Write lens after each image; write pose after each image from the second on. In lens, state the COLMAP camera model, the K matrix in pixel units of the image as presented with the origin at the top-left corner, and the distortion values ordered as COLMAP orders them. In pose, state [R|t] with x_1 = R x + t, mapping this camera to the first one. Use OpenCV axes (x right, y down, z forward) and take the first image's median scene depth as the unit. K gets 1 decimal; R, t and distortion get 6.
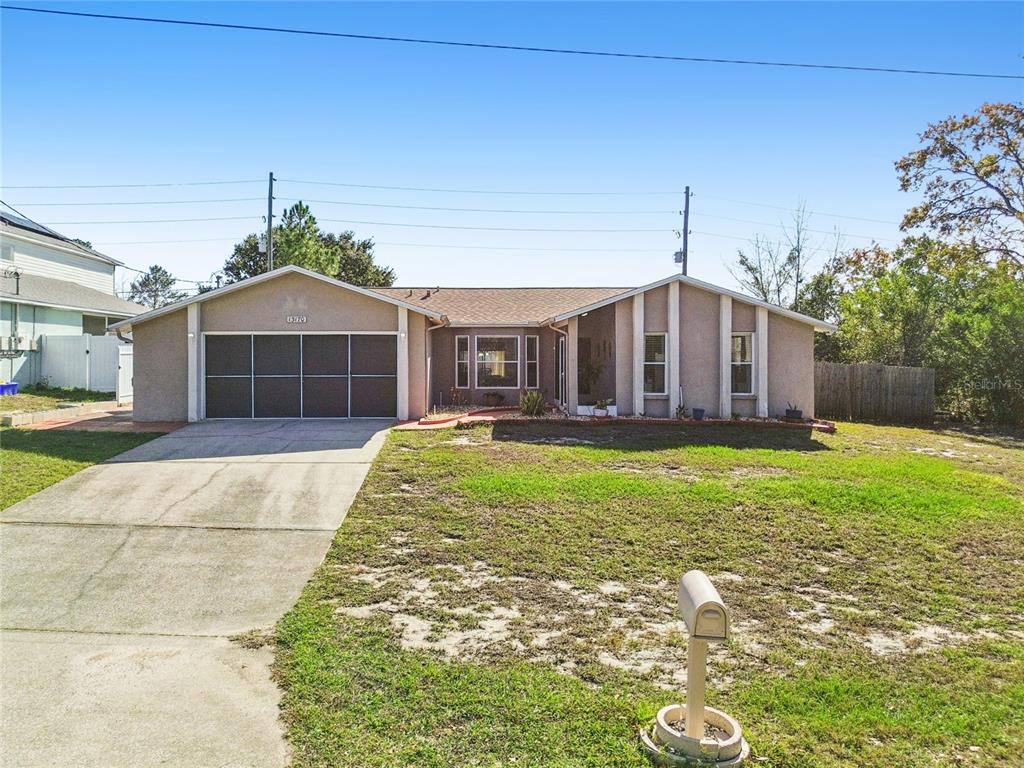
lens RADIAL K [[779.8, 0, 450.8], [0, 779.8, 357.9], [0, 0, 1]] dist [0.078449, -0.104103]
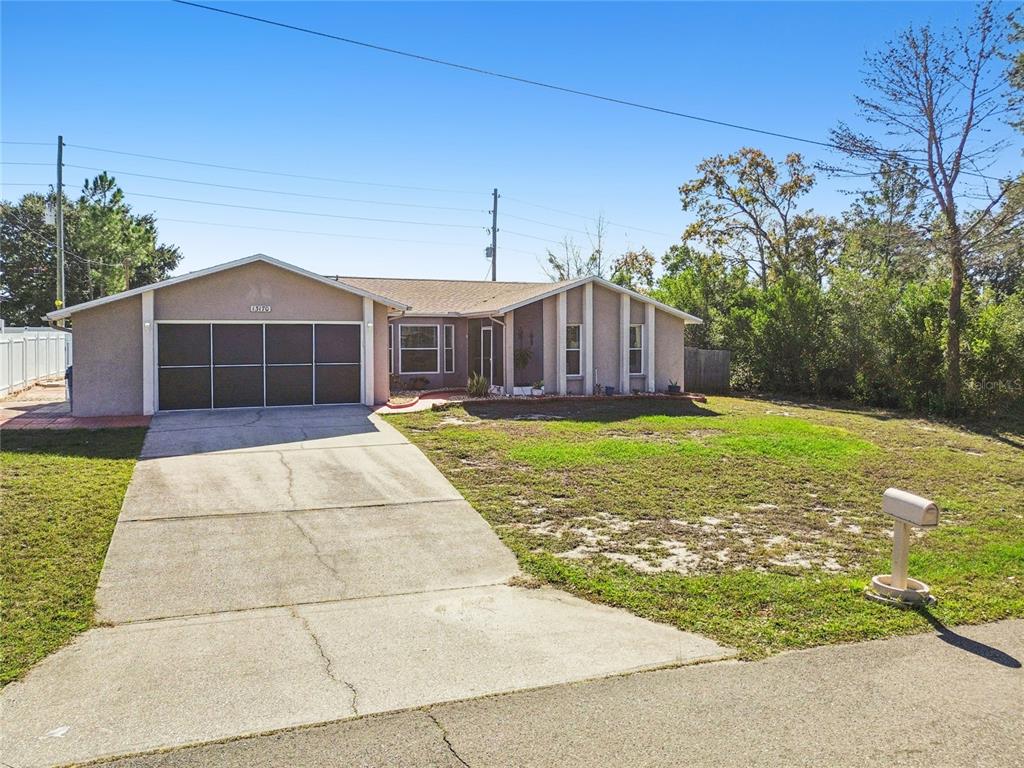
lens RADIAL K [[756.5, 0, 528.2], [0, 756.5, 341.4], [0, 0, 1]] dist [0.079820, -0.100631]
pose [[0.918698, -0.003137, 0.394949, -0.260695], [0.002968, 0.999995, 0.001037, -0.007077], [-0.394950, 0.000220, 0.918703, -0.032589]]
